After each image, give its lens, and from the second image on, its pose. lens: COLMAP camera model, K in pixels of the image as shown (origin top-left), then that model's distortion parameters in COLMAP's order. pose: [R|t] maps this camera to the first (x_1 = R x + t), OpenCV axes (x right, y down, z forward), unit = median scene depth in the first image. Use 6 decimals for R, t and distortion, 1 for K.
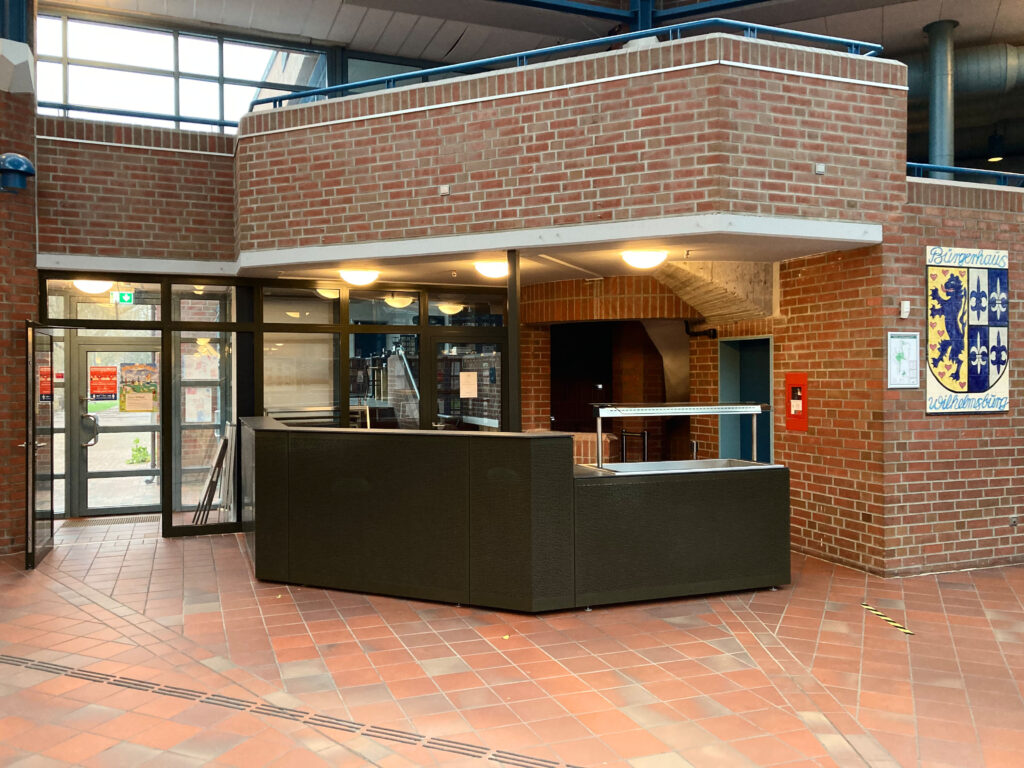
lens RADIAL K [[821.0, 0, 507.9], [0, 821.0, 366.3], [0, 0, 1]] dist [-0.003202, 0.039086]
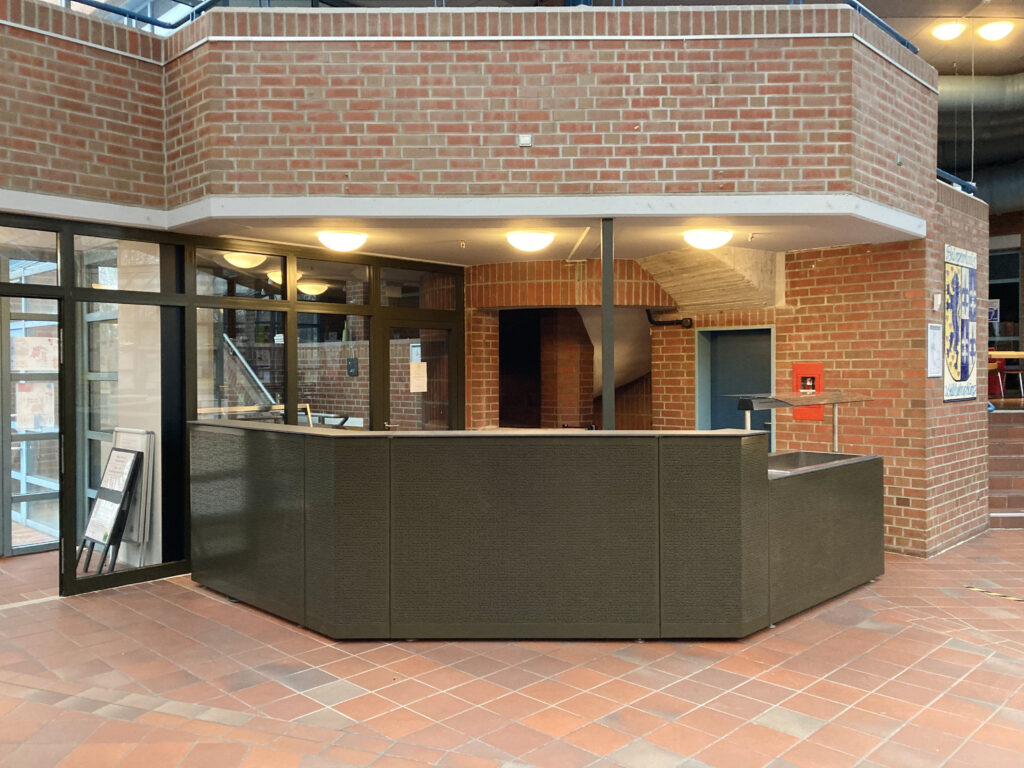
lens RADIAL K [[821.0, 0, 507.9], [0, 821.0, 366.3], [0, 0, 1]] dist [-0.003202, 0.039086]
pose [[0.913548, 0.001876, 0.406726, -0.420960], [-0.003968, 0.999983, 0.004300, 0.009862], [-0.406711, -0.005542, 0.913540, 0.242681]]
